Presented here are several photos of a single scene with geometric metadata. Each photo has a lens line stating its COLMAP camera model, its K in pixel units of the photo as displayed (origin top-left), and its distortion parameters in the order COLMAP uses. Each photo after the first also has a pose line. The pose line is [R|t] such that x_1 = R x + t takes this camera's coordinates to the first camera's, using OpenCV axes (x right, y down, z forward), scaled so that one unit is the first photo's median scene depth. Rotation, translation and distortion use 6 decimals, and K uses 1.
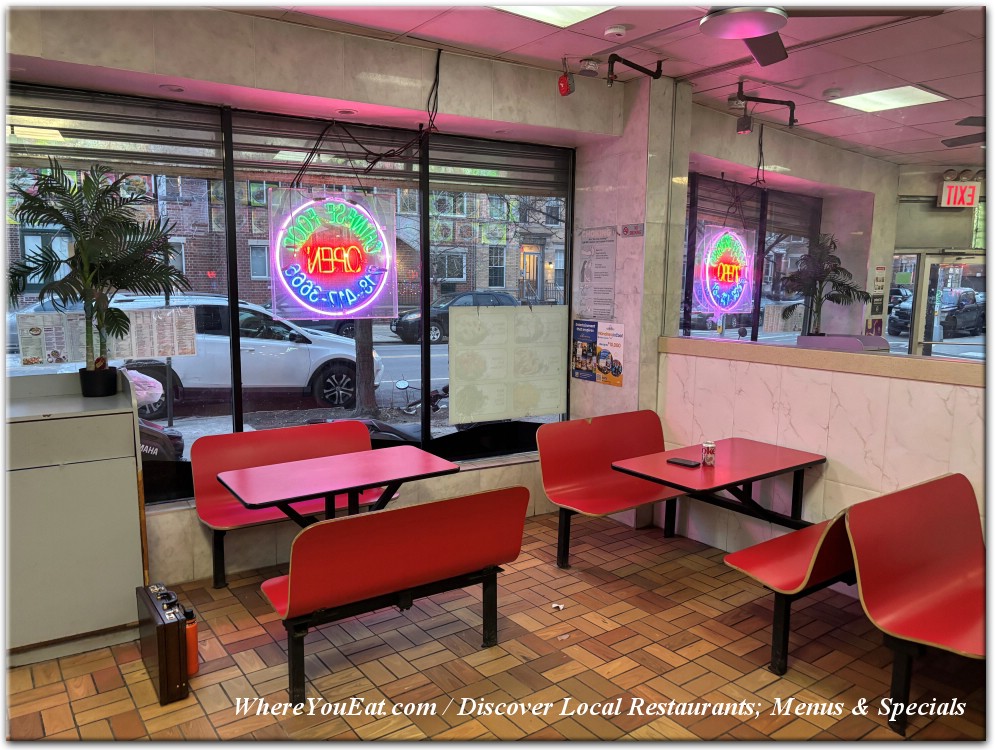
lens RADIAL K [[772.3, 0, 492.8], [0, 772.3, 366.1], [0, 0, 1]] dist [0.114480, -0.087112]
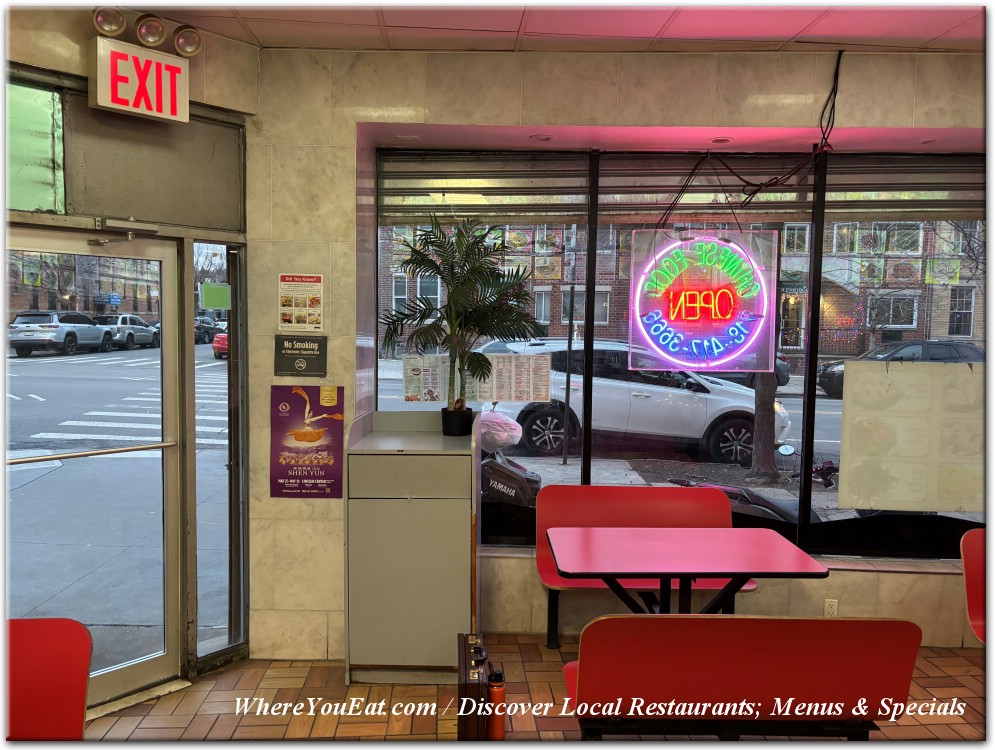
lens RADIAL K [[772.3, 0, 492.8], [0, 772.3, 366.1], [0, 0, 1]] dist [0.114480, -0.087112]
pose [[0.857722, 0.042520, -0.512353, 0.056501], [-0.071842, 0.996709, -0.037552, -0.016118], [0.509070, 0.069018, 0.857954, 0.115232]]
